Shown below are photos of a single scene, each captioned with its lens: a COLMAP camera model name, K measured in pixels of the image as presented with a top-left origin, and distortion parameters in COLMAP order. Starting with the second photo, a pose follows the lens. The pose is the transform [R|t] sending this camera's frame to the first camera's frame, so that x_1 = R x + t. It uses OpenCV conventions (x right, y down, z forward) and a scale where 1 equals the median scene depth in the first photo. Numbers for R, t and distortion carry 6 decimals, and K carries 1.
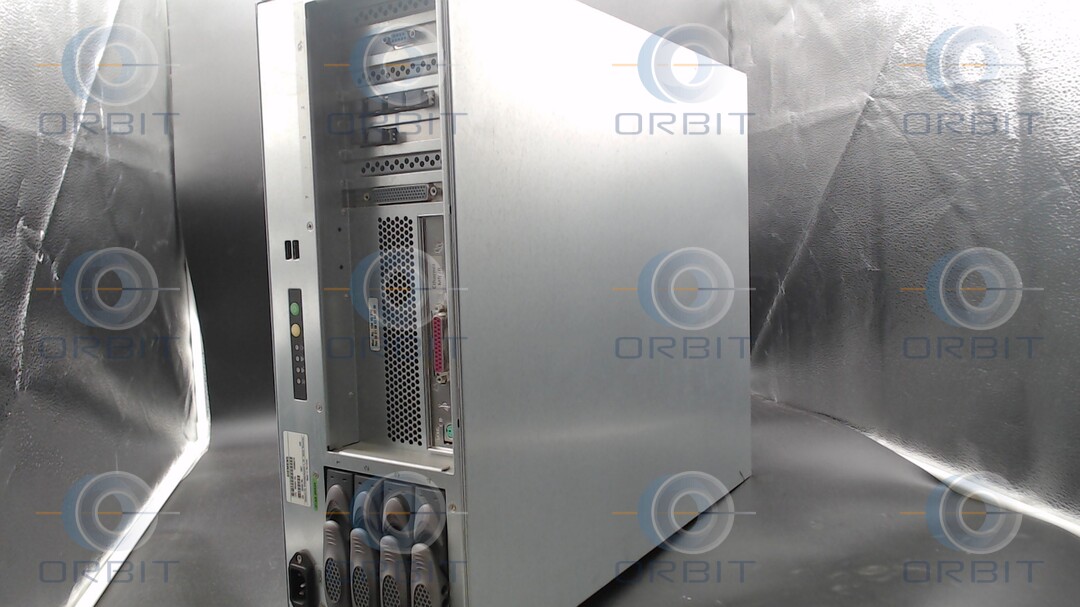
lens RADIAL K [[804.0, 0, 529.8], [0, 804.0, 284.3], [0, 0, 1]] dist [0.022937, -0.048585]
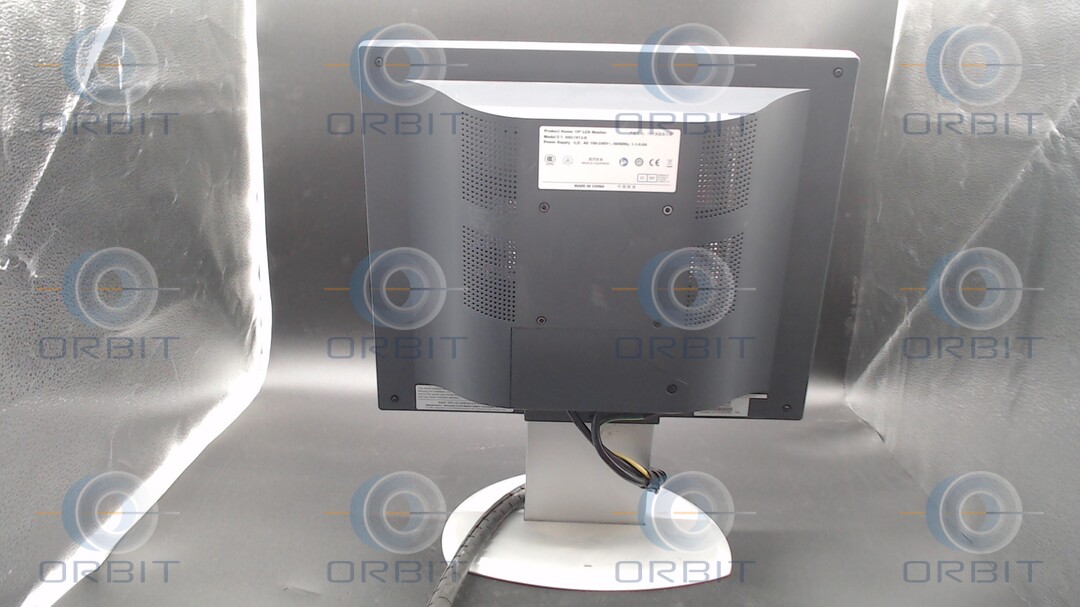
lens RADIAL K [[804.0, 0, 539.4], [0, 804.0, 290.2], [0, 0, 1]] dist [0.022937, -0.048585]
pose [[0.968290, 0.156331, -0.194870, 0.131073], [-0.115511, 0.971787, 0.205638, -0.189707], [0.221520, -0.176608, 0.959030, 0.161993]]
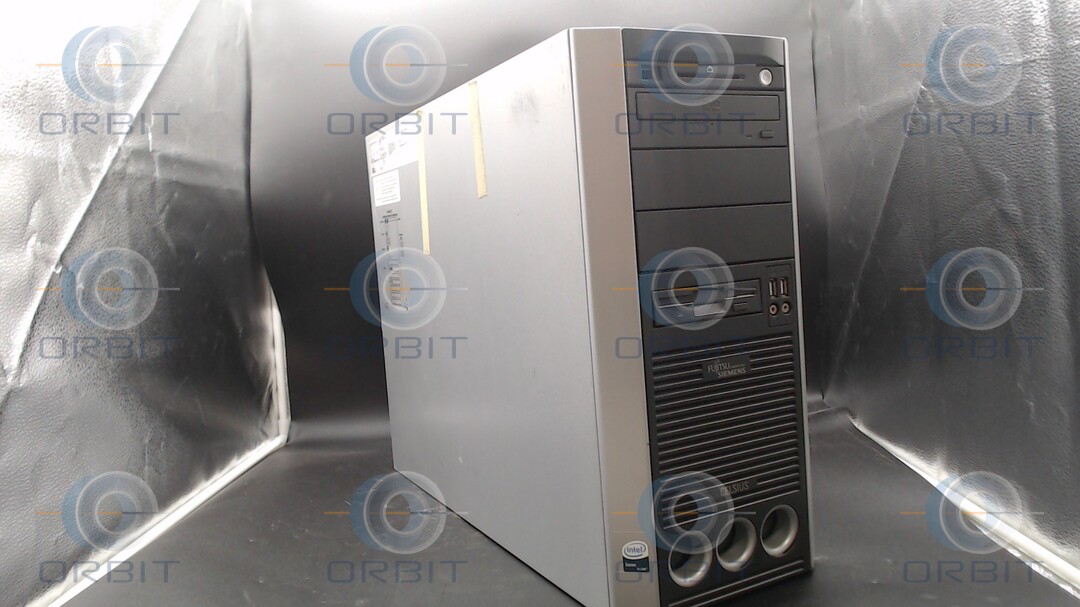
lens RADIAL K [[804.0, 0, 539.3], [0, 804.0, 293.5], [0, 0, 1]] dist [0.022937, -0.048585]
pose [[0.972367, 0.008474, -0.233304, 0.223615], [-0.006978, 0.999949, 0.007236, -0.008147], [0.233354, -0.005408, 0.972377, 0.037652]]
